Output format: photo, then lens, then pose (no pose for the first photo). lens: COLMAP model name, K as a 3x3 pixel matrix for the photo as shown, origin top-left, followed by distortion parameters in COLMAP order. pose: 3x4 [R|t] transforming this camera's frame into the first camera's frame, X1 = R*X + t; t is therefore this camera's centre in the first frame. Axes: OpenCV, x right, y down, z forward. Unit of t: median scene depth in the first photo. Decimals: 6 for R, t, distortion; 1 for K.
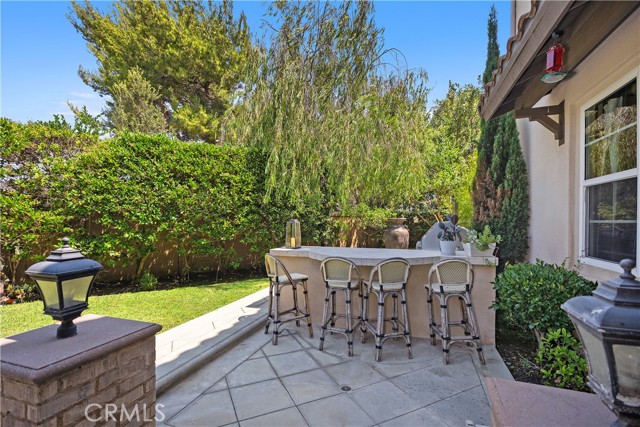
lens RADIAL K [[293.3, 0, 320.0], [0, 293.3, 213.5], [0, 0, 1]] dist [0.004526, 0.000197]
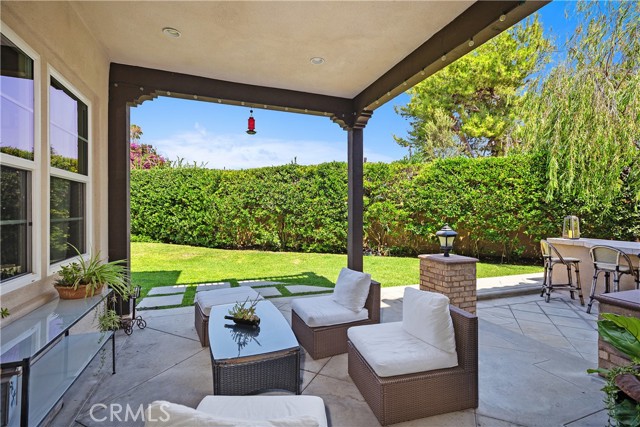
lens RADIAL K [[293.3, 0, 320.0], [0, 293.3, 213.5], [0, 0, 1]] dist [0.004526, 0.000197]
pose [[0.627396, 0.008619, -0.778653, 0.167643], [0.015098, 0.999616, 0.023230, -0.027325], [0.778554, -0.026331, 0.627025, -0.481715]]
